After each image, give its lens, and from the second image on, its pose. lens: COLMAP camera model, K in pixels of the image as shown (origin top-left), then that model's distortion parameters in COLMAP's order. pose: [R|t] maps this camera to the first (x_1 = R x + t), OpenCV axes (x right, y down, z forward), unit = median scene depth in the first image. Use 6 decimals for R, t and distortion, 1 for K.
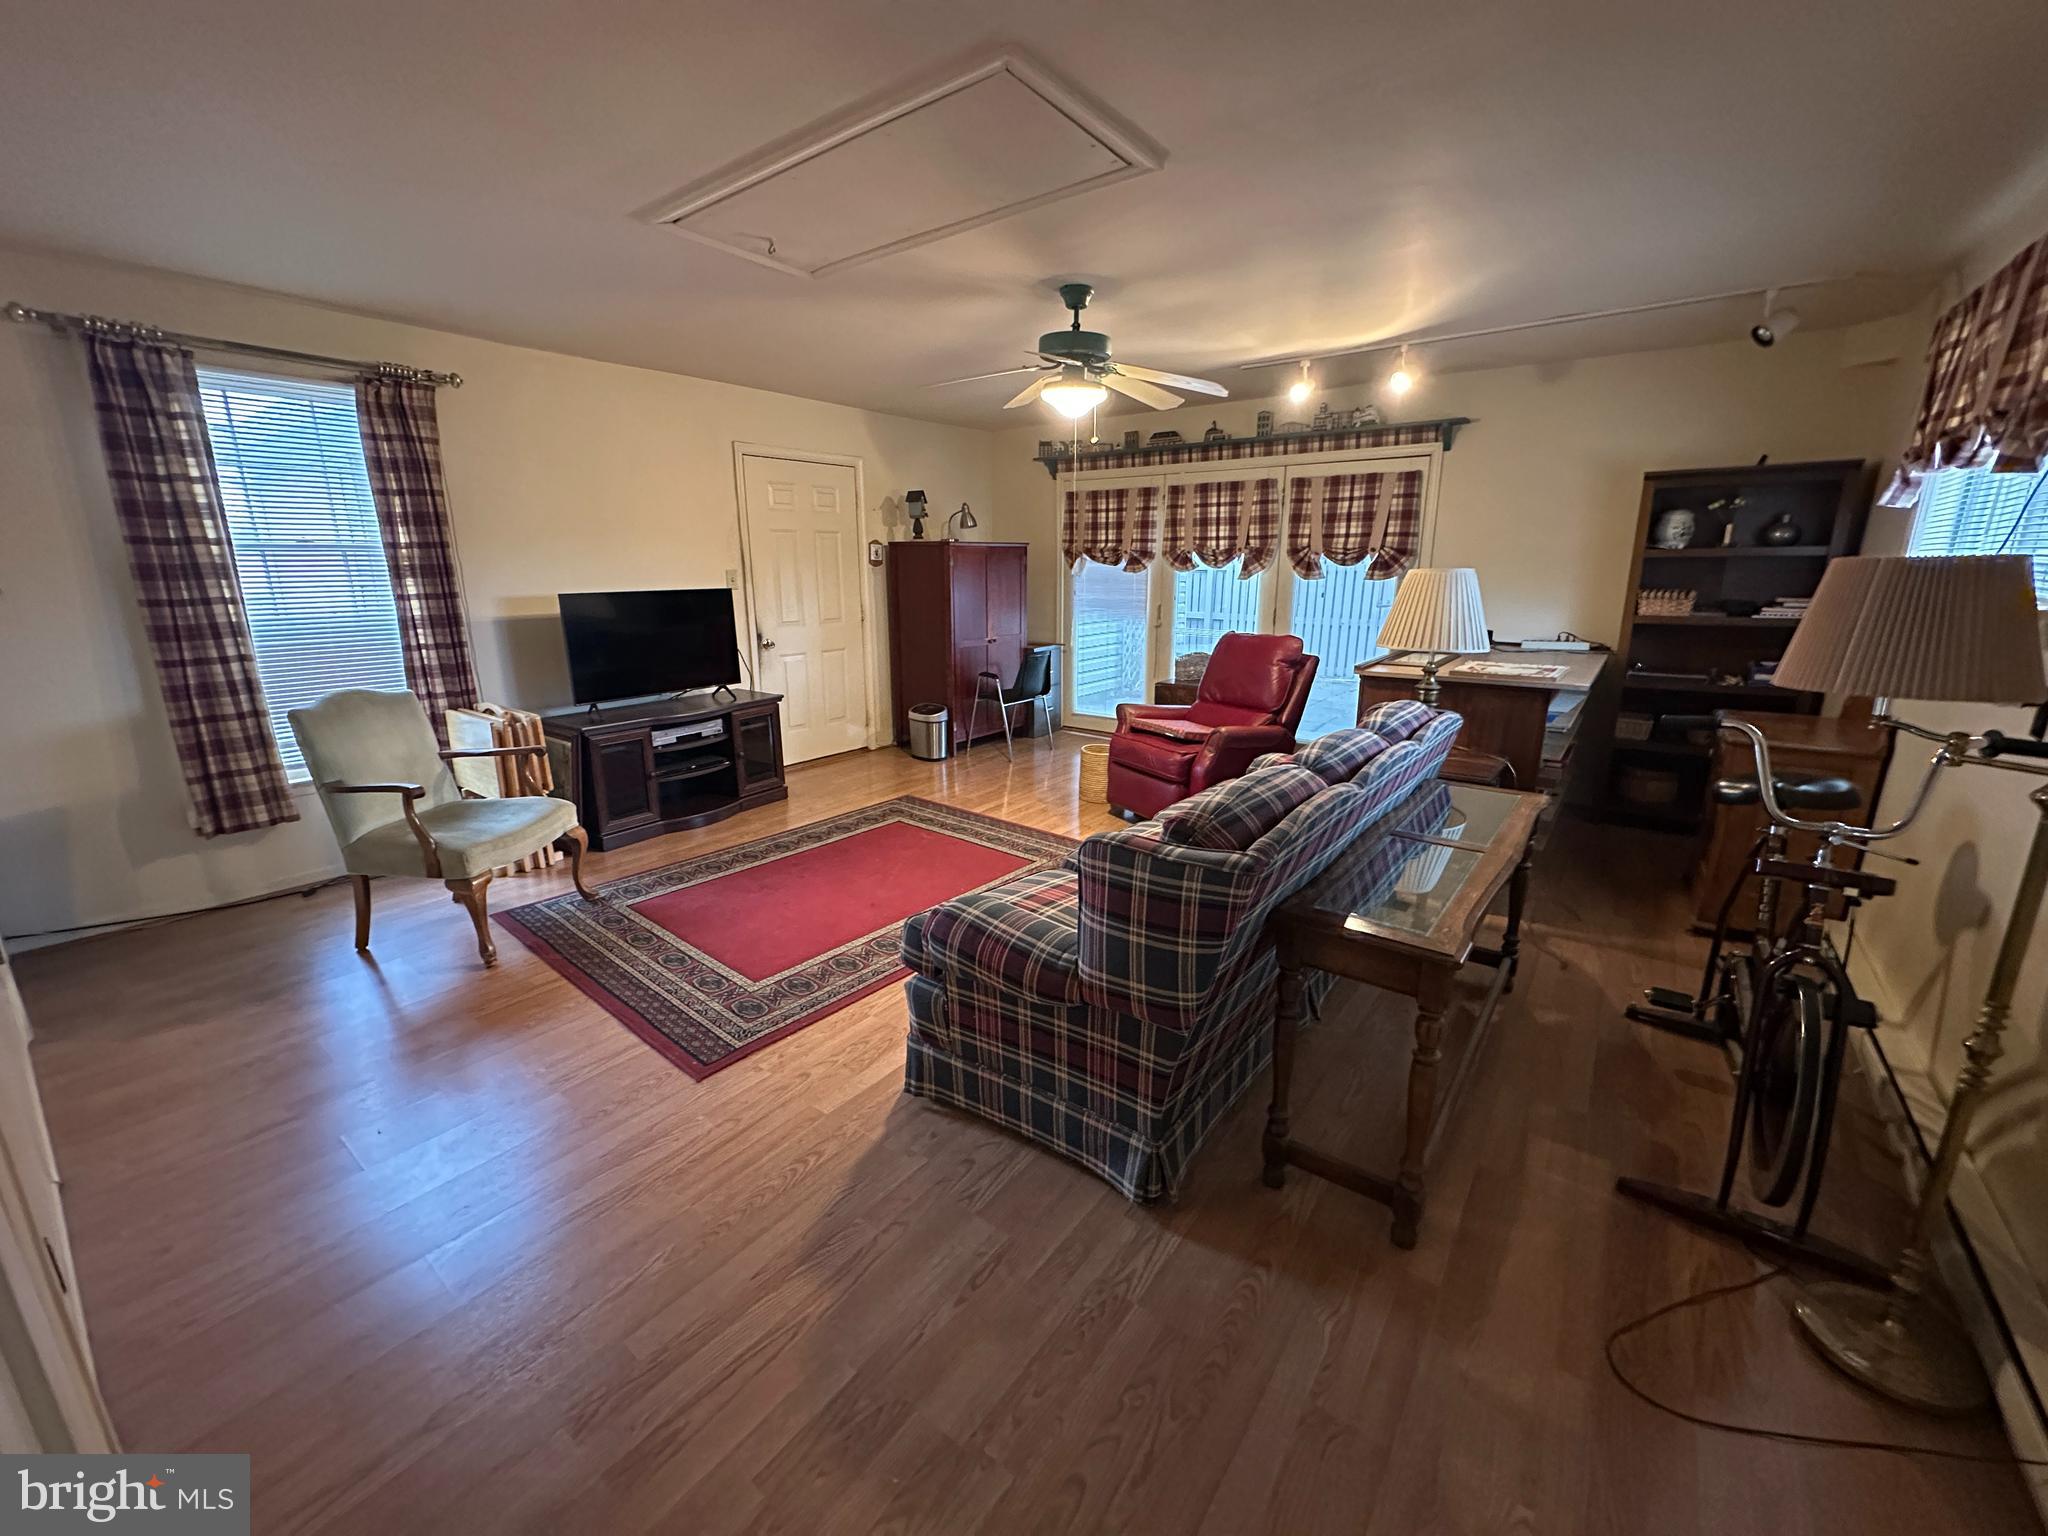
lens RADIAL K [[813.0, 0, 1024.0], [0, 813.0, 768.0], [0, 0, 1]] dist [-0.003068, 0.000378]
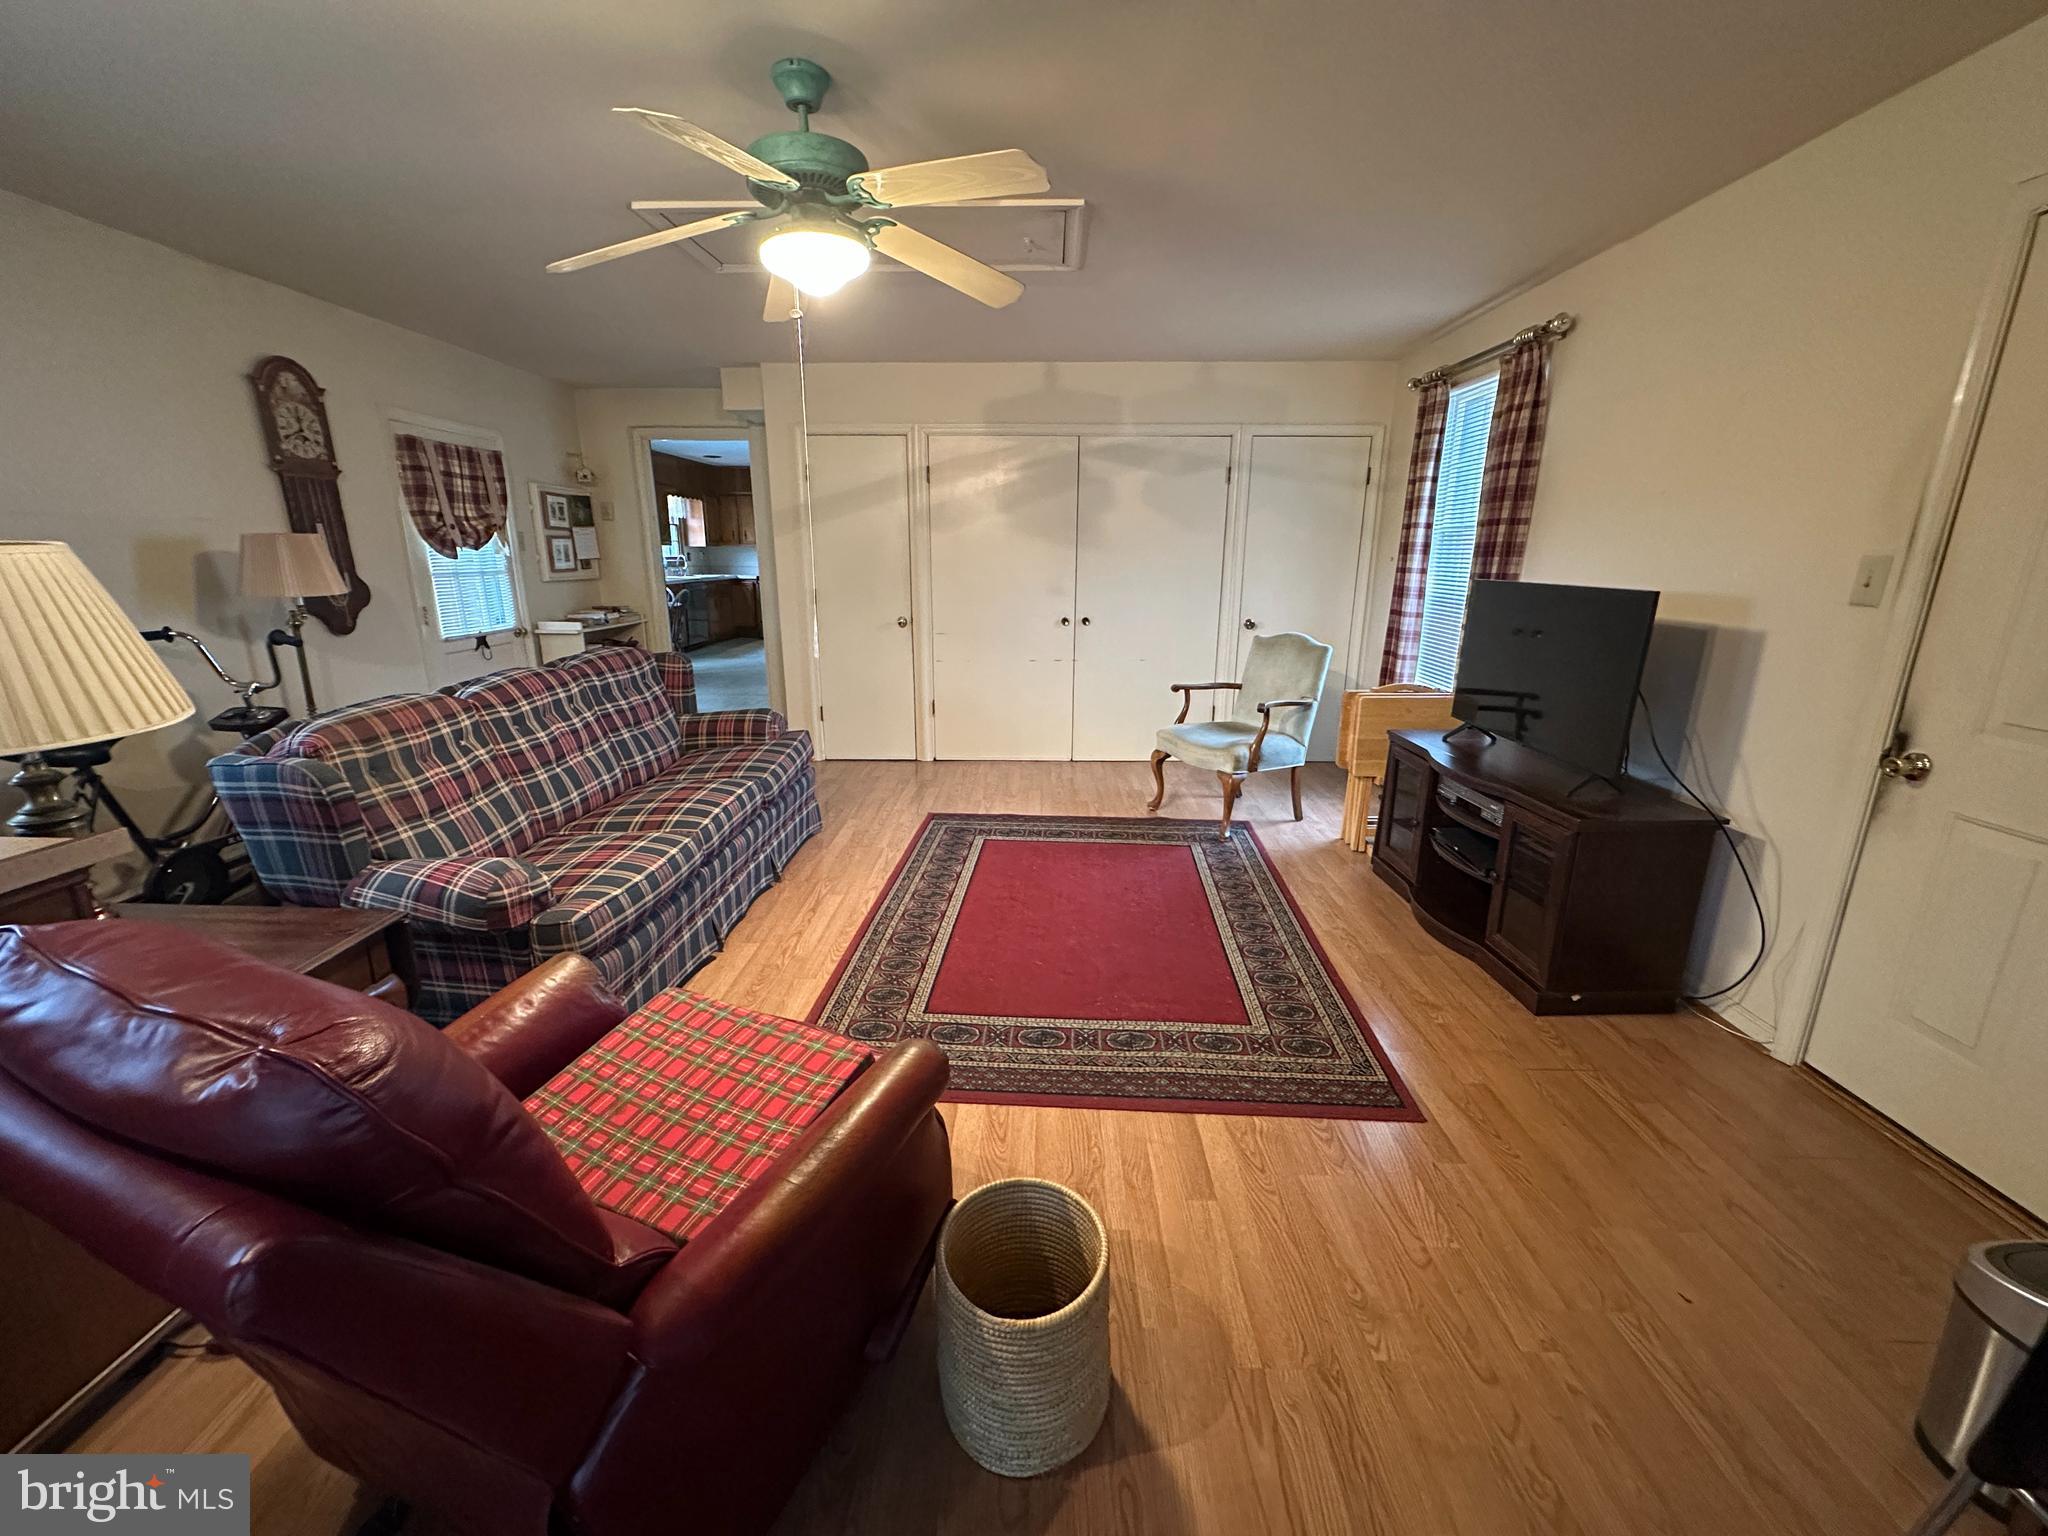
lens RADIAL K [[813.0, 0, 1024.0], [0, 813.0, 768.0], [0, 0, 1]] dist [-0.003068, 0.000378]
pose [[-0.810837, 0.150099, -0.565698, 0.211122], [-0.148940, 0.881815, 0.447458, -0.260405], [0.566004, 0.447070, -0.692653, 1.051686]]
